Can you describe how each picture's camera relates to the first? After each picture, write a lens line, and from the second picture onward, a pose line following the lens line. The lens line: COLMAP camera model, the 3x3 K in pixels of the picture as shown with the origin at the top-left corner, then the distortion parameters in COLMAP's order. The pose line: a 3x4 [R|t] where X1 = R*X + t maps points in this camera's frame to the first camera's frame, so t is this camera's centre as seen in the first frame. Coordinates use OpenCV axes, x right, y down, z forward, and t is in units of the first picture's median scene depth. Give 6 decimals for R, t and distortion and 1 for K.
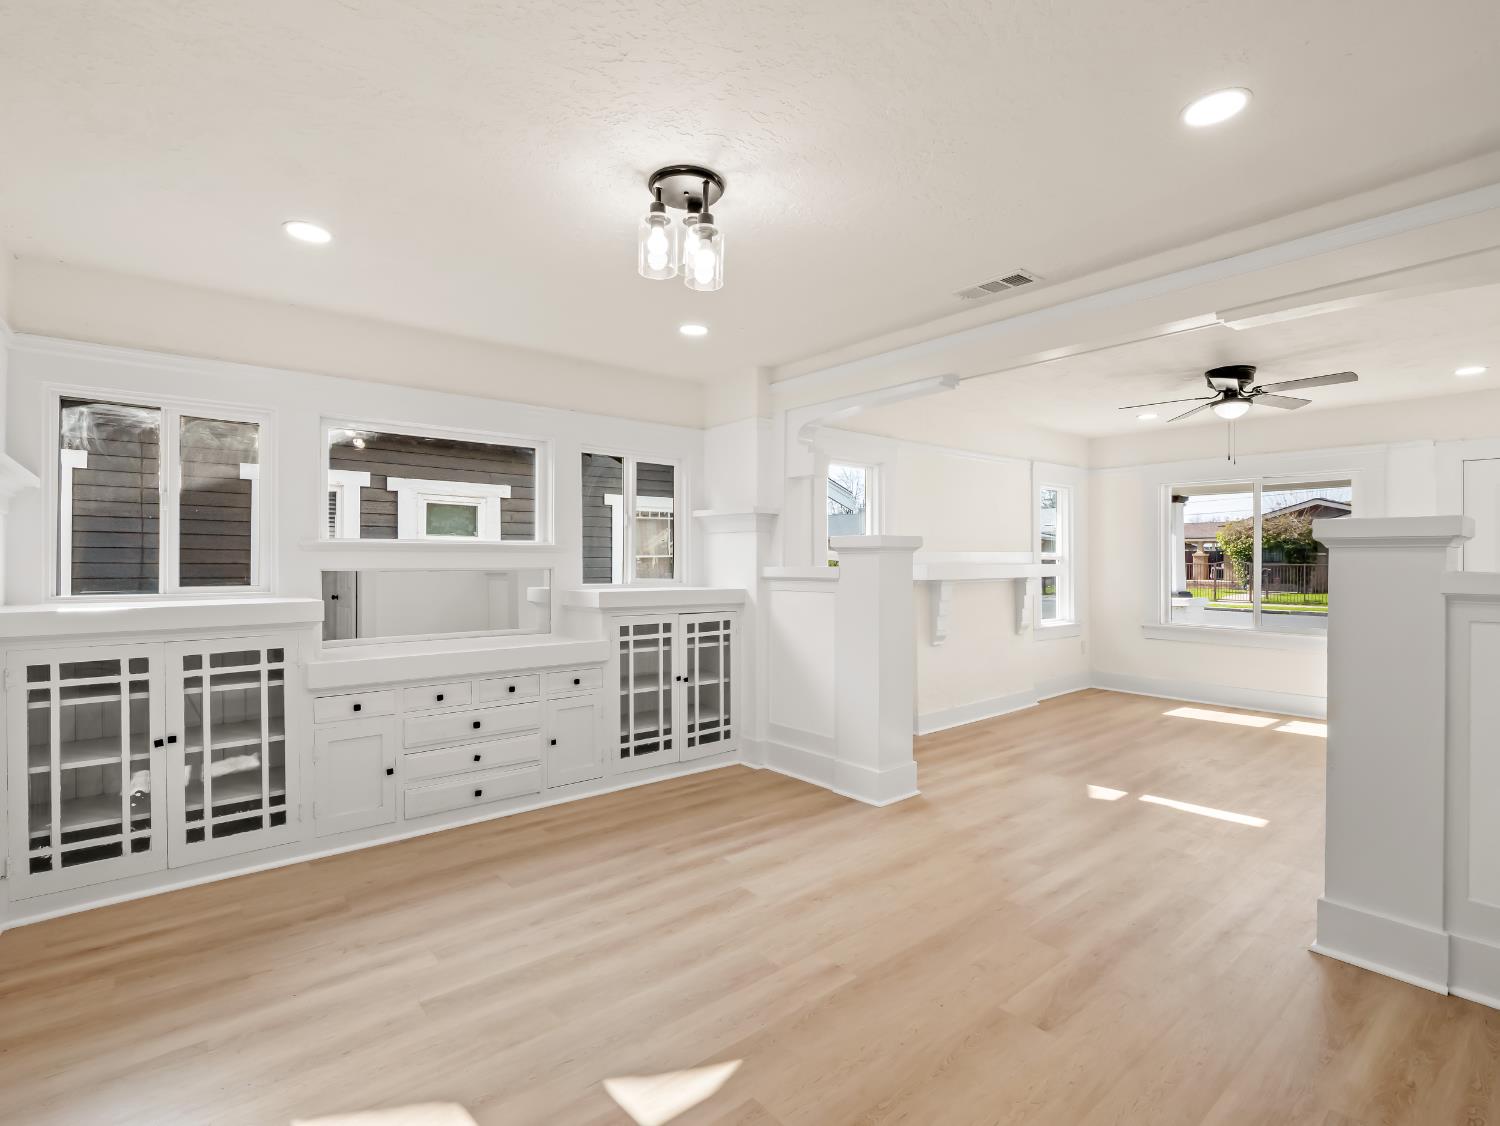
lens RADIAL K [[746.2, 0, 750.0], [0, 746.2, 563.0], [0, 0, 1]] dist [-0.002513, -0.000254]
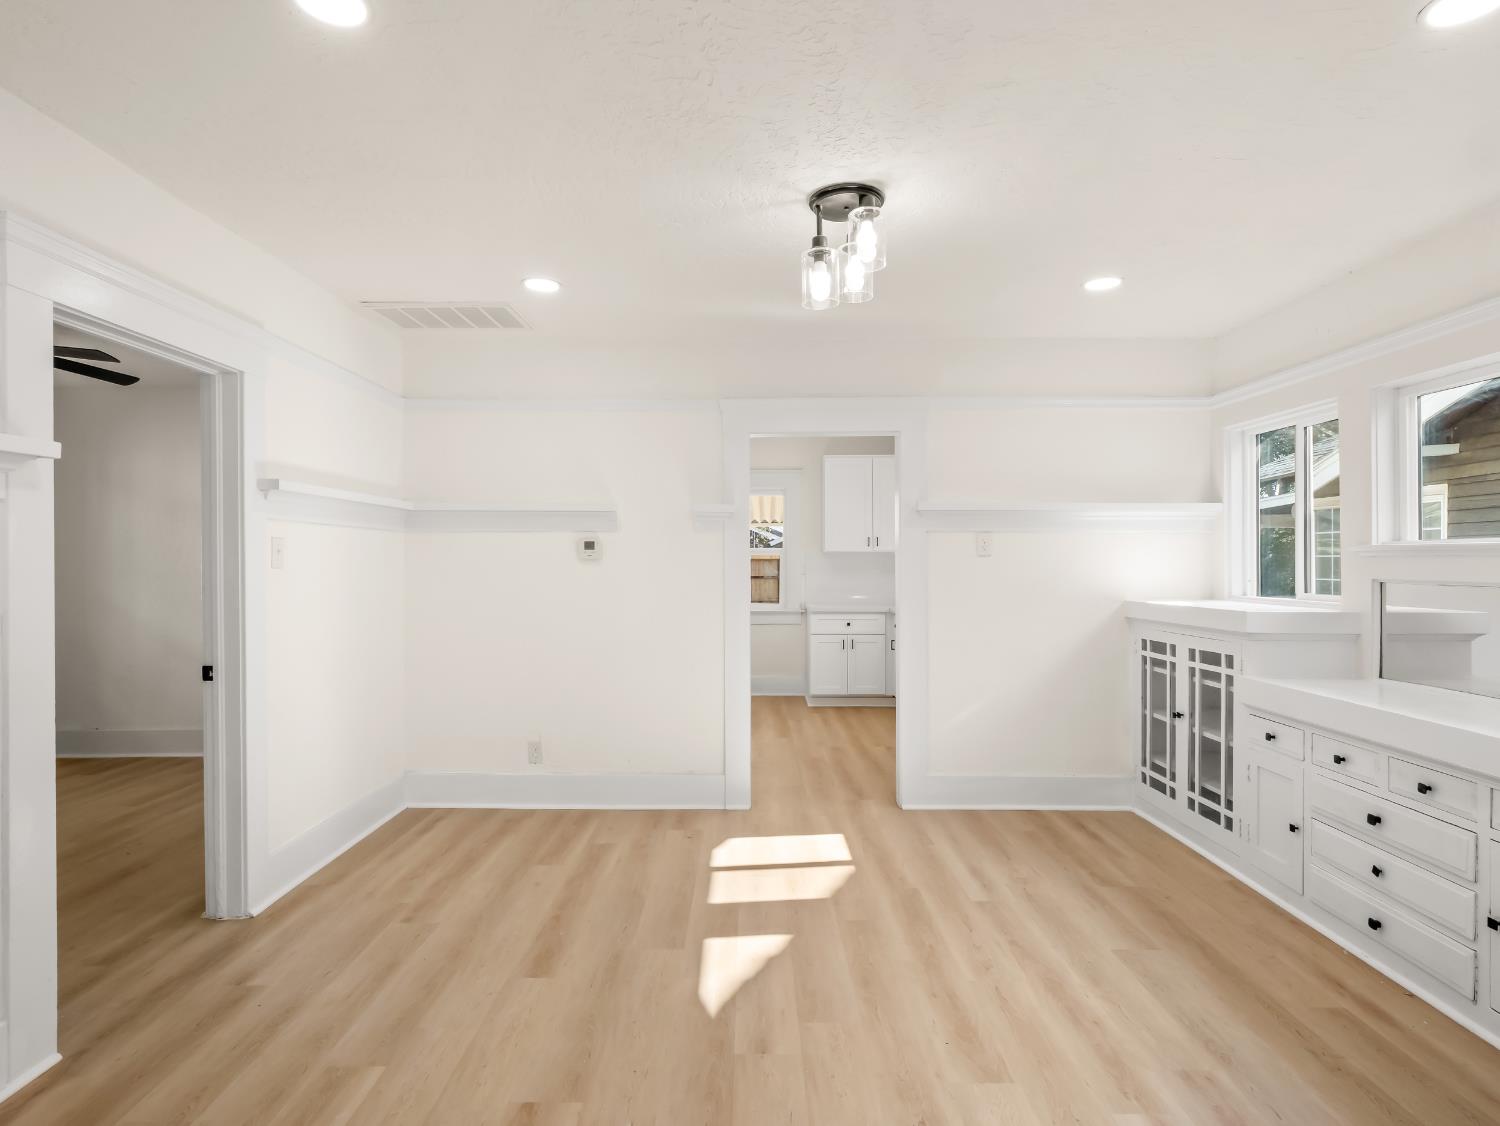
lens RADIAL K [[824.9, 0, 750.0], [0, 824.9, 563.0], [0, 0, 1]] dist [0.034934, -0.000599]
pose [[-0.634701, -0.005075, -0.772741, 0.570729], [-0.021415, 0.999710, 0.011024, -0.005282], [0.772461, 0.023545, -0.634626, 1.066696]]
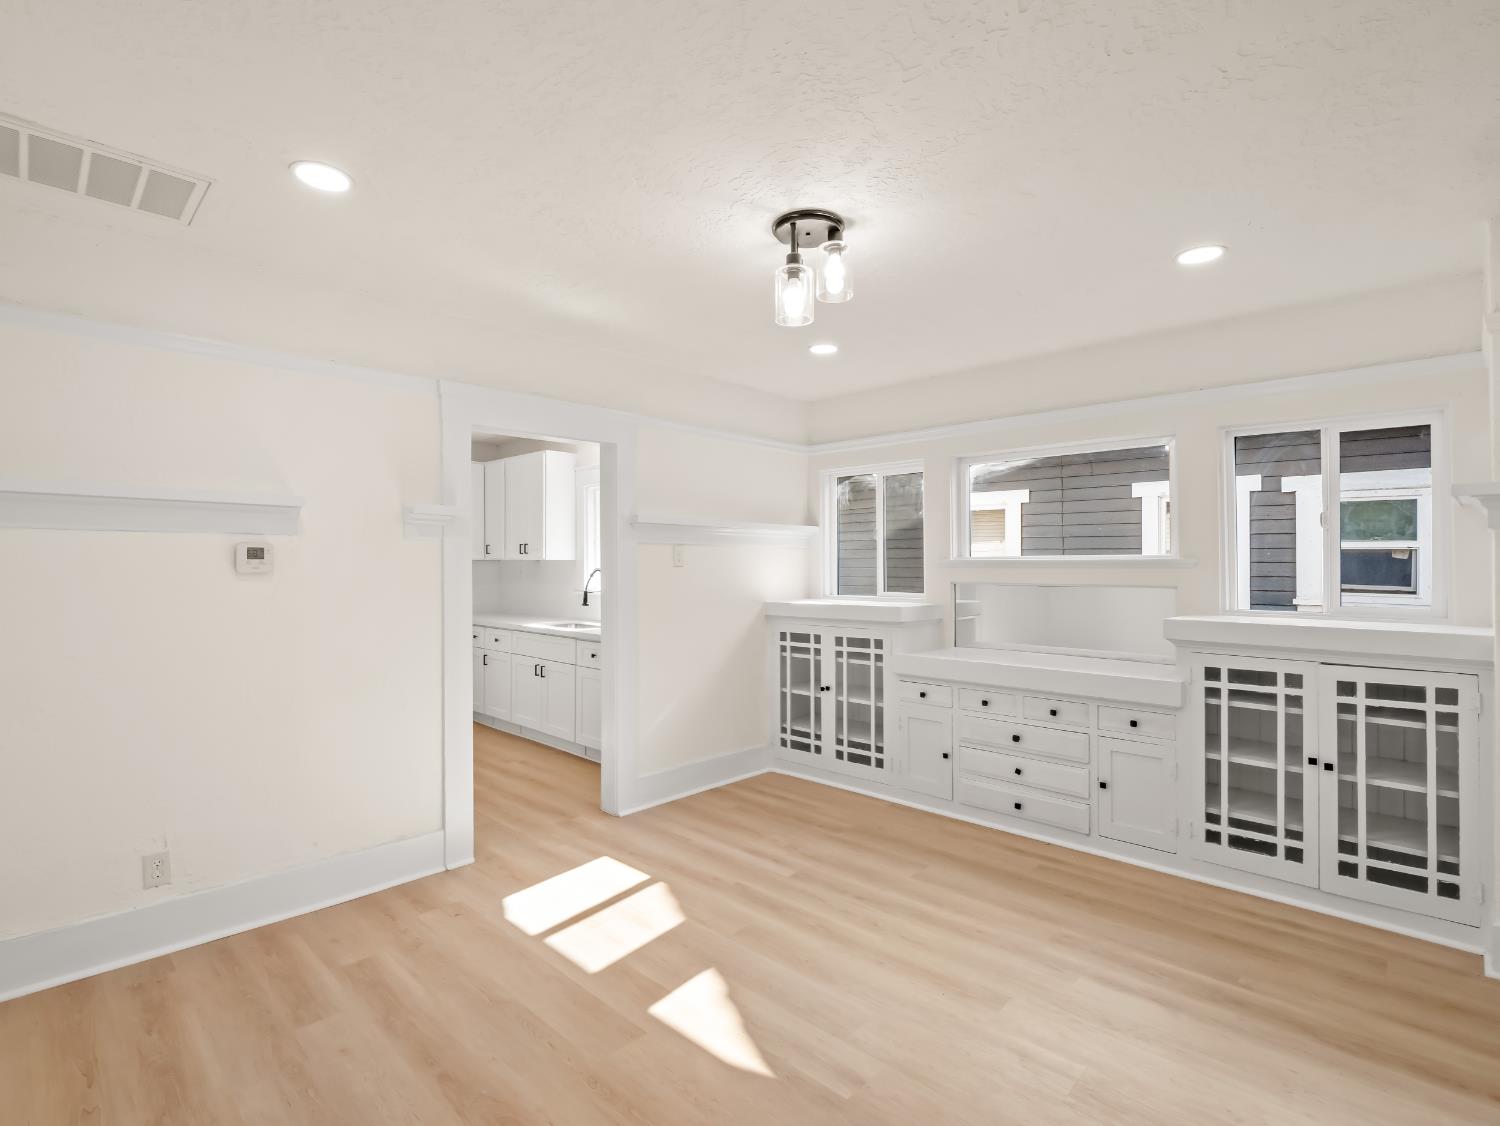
lens RADIAL K [[743.8, 0, 750.0], [0, 743.8, 563.0], [0, 0, 1]] dist [0.019979, -0.000012]
pose [[0.119047, -0.010499, -0.992833, 0.617112], [-0.017869, 0.999759, -0.012715, -0.001985], [0.992728, 0.019255, 0.118831, 0.524933]]
